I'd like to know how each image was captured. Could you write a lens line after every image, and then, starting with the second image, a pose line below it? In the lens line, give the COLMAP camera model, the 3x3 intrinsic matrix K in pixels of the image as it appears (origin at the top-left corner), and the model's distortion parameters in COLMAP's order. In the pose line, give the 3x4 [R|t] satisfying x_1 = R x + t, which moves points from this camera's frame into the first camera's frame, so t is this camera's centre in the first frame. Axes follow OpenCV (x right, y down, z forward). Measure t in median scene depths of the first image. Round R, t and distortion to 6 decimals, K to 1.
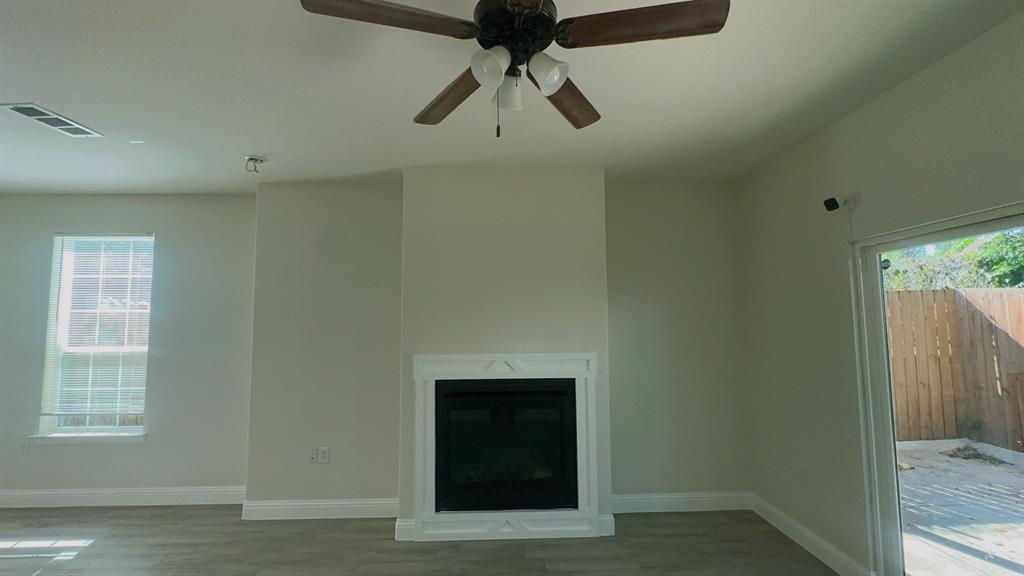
lens RADIAL K [[430.4, 0, 510.8], [0, 430.4, 289.7], [0, 0, 1]] dist [-0.003731, 0.000385]
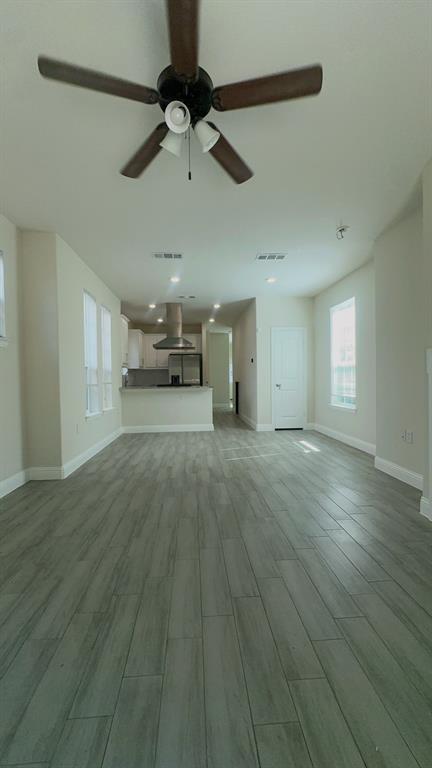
lens RADIAL K [[322.8, 0, 216.0], [0, 322.8, 384.0], [0, 0, 1]] dist [-0.003731, 0.000385]
pose [[0.044101, 0.026147, -0.998685, 0.534782], [0.092606, 0.995246, 0.030147, 0.164115], [0.994726, -0.093814, 0.041470, 0.447944]]
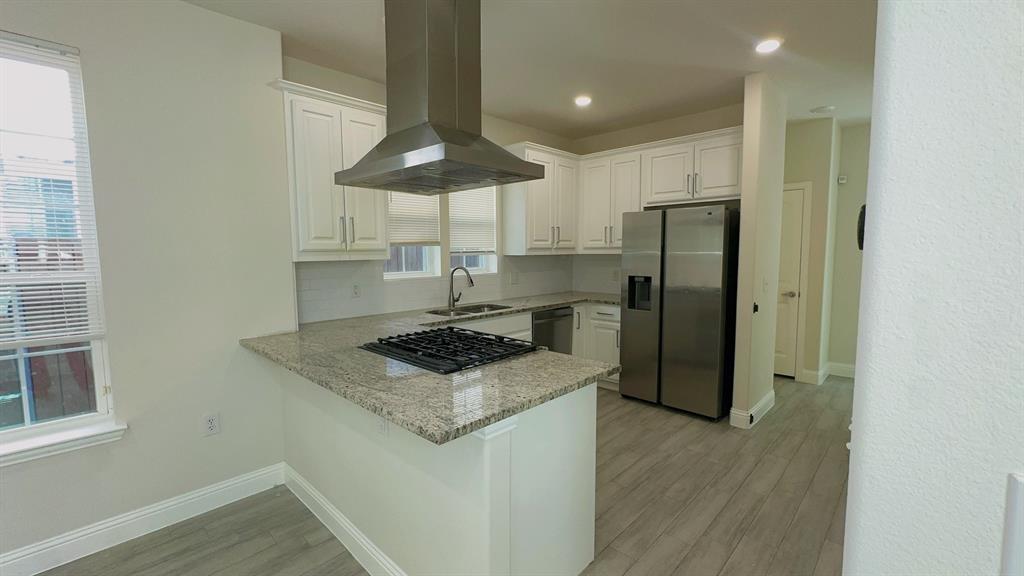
lens RADIAL K [[430.4, 0, 510.8], [0, 430.4, 289.7], [0, 0, 1]] dist [-0.003731, 0.000385]
pose [[-0.713042, 0.074367, -0.697166, -1.322598], [0.067733, 0.997014, 0.037077, 0.107926], [0.697842, -0.020784, -0.715950, 0.832451]]
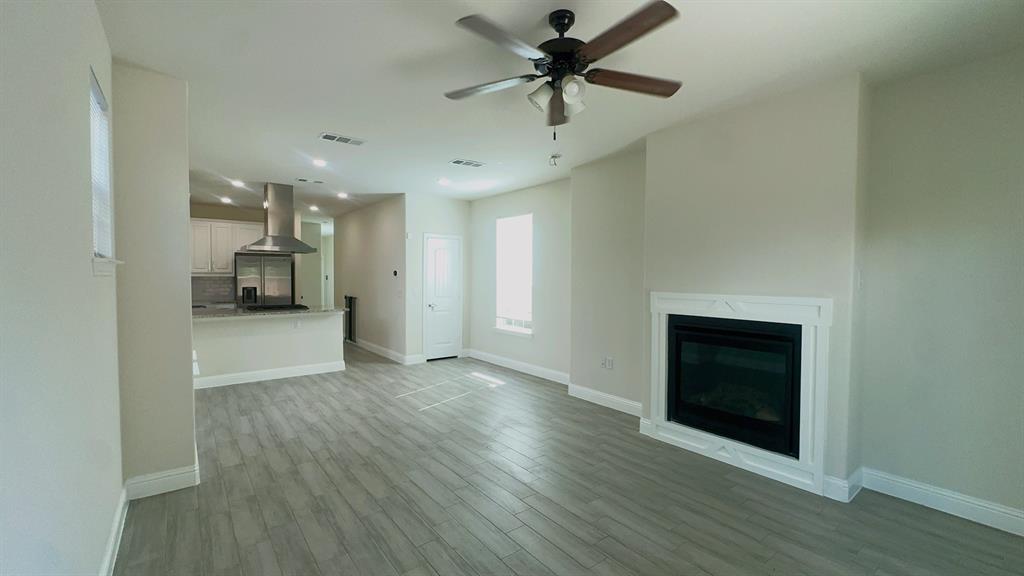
lens RADIAL K [[430.4, 0, 510.8], [0, 430.4, 289.7], [0, 0, 1]] dist [-0.003731, 0.000385]
pose [[0.588960, 0.038942, -0.807223, 0.523456], [0.055129, 0.994576, 0.088203, 0.015180], [0.806279, -0.096450, 0.583619, -0.034401]]
